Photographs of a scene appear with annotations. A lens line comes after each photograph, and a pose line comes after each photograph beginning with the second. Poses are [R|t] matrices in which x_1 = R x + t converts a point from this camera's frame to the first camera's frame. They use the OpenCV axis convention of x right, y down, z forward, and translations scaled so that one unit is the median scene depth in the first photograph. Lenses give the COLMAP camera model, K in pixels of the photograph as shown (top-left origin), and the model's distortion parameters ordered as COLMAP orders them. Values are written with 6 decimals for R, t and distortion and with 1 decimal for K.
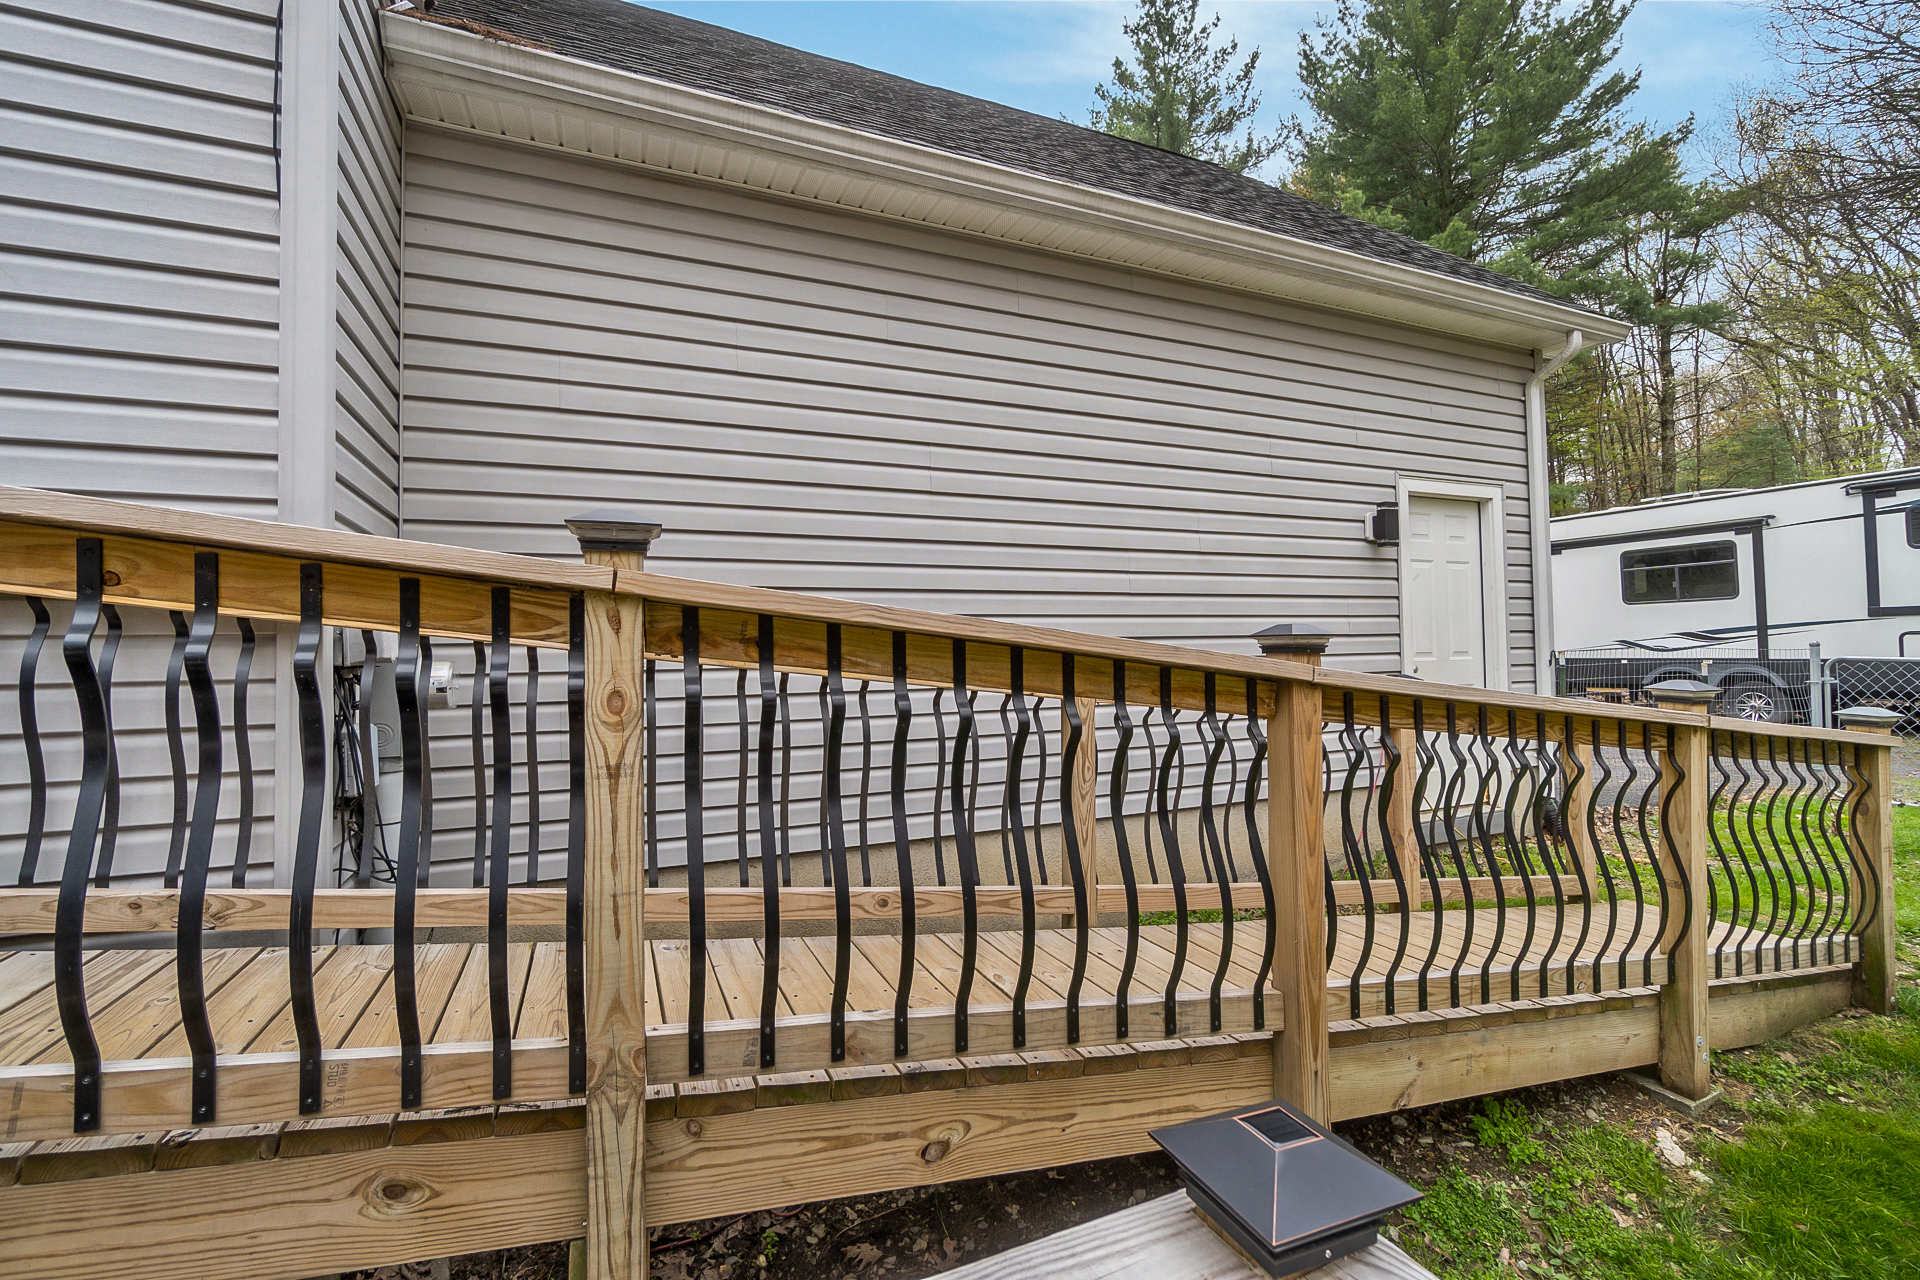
lens RADIAL K [[824.4, 0, 967.2], [0, 824.4, 622.4], [0, 0, 1]] dist [0.002113, 0.000281]
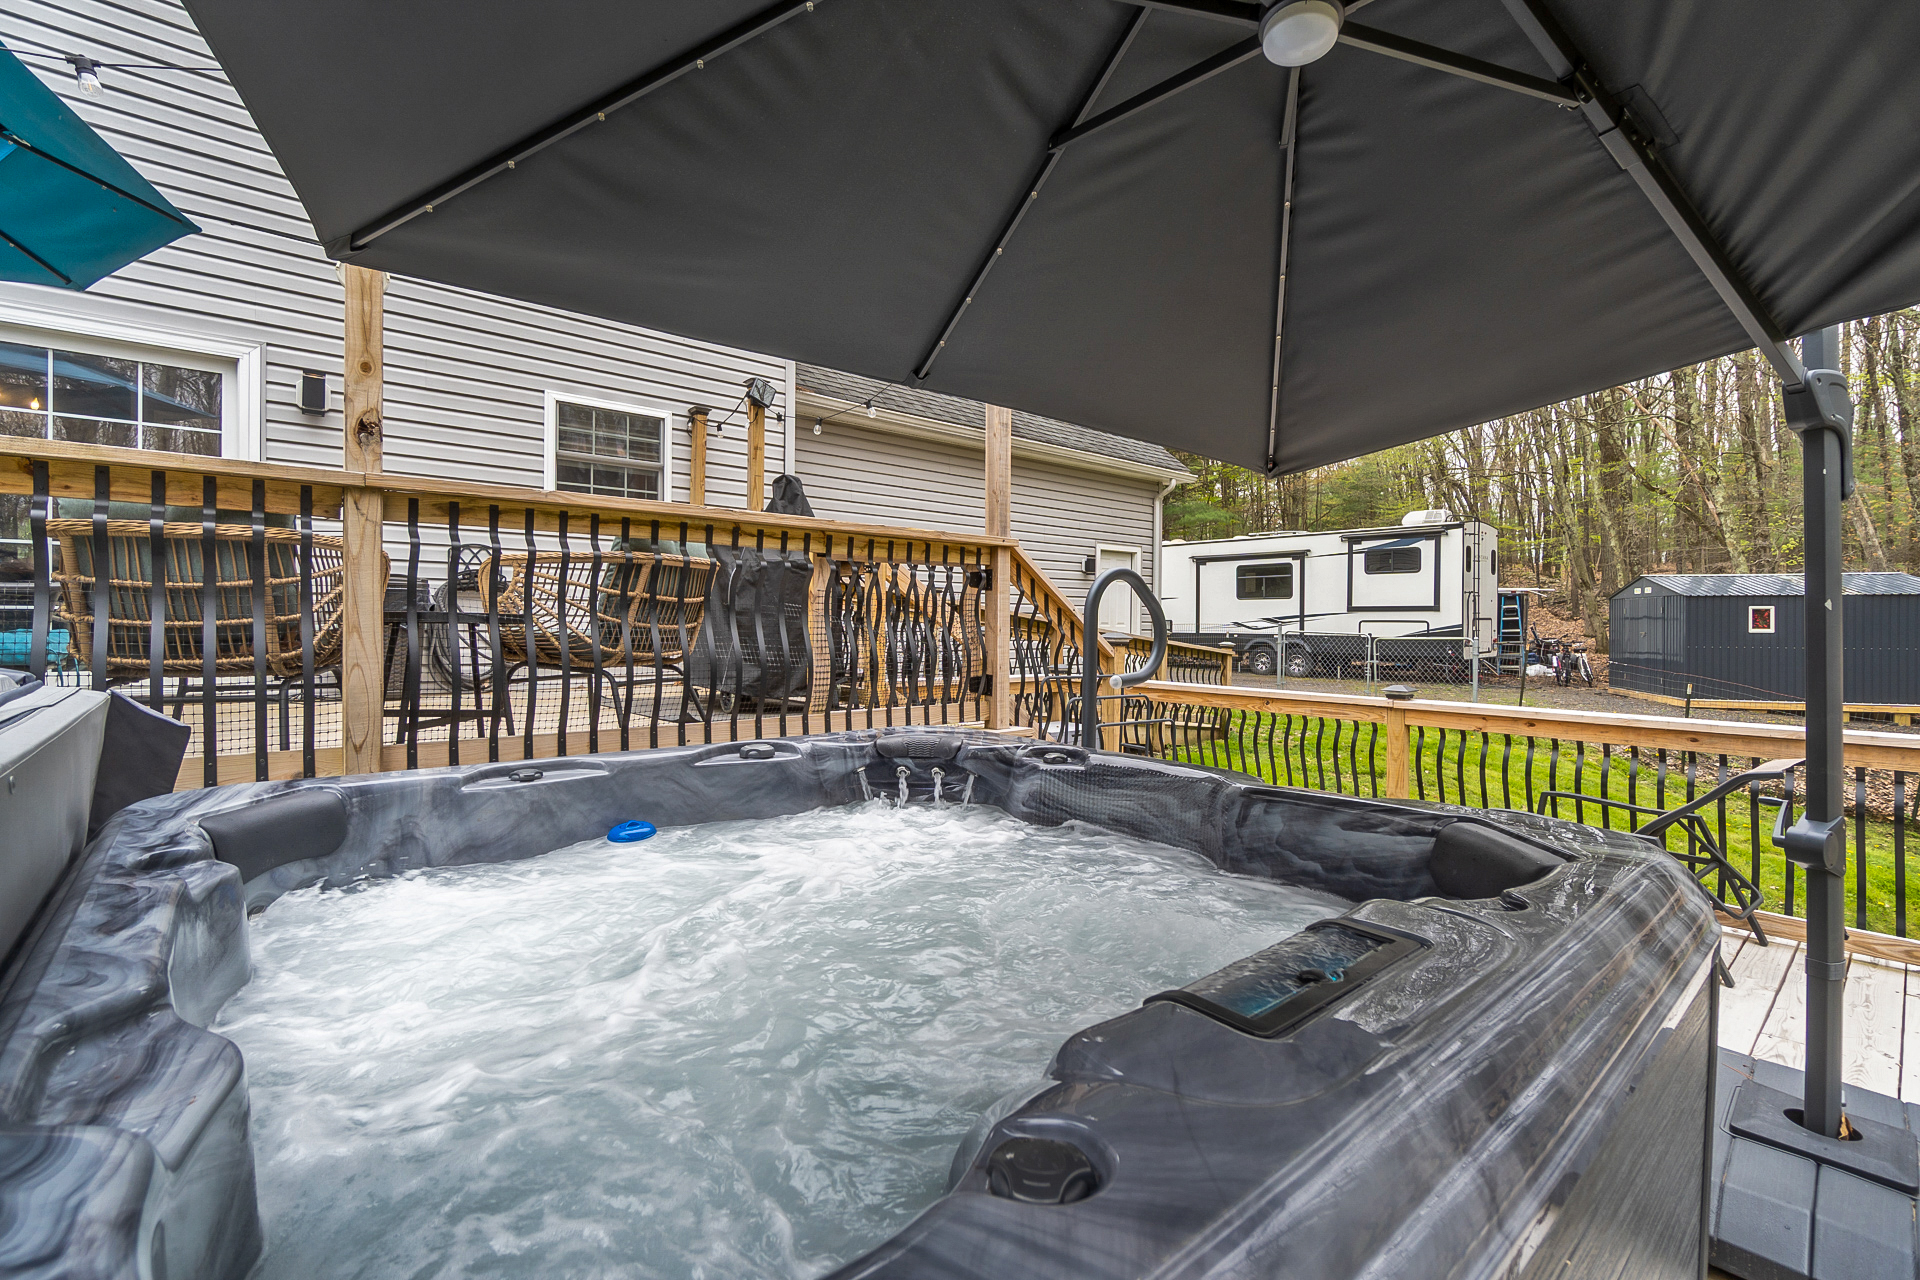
lens RADIAL K [[824.4, 0, 967.2], [0, 824.4, 622.4], [0, 0, 1]] dist [0.002113, 0.000281]
pose [[0.955960, 0.024097, 0.292508, -0.194137], [-0.034098, 0.998994, 0.029140, -0.007300], [-0.291511, -0.037830, 0.955819, -0.439674]]
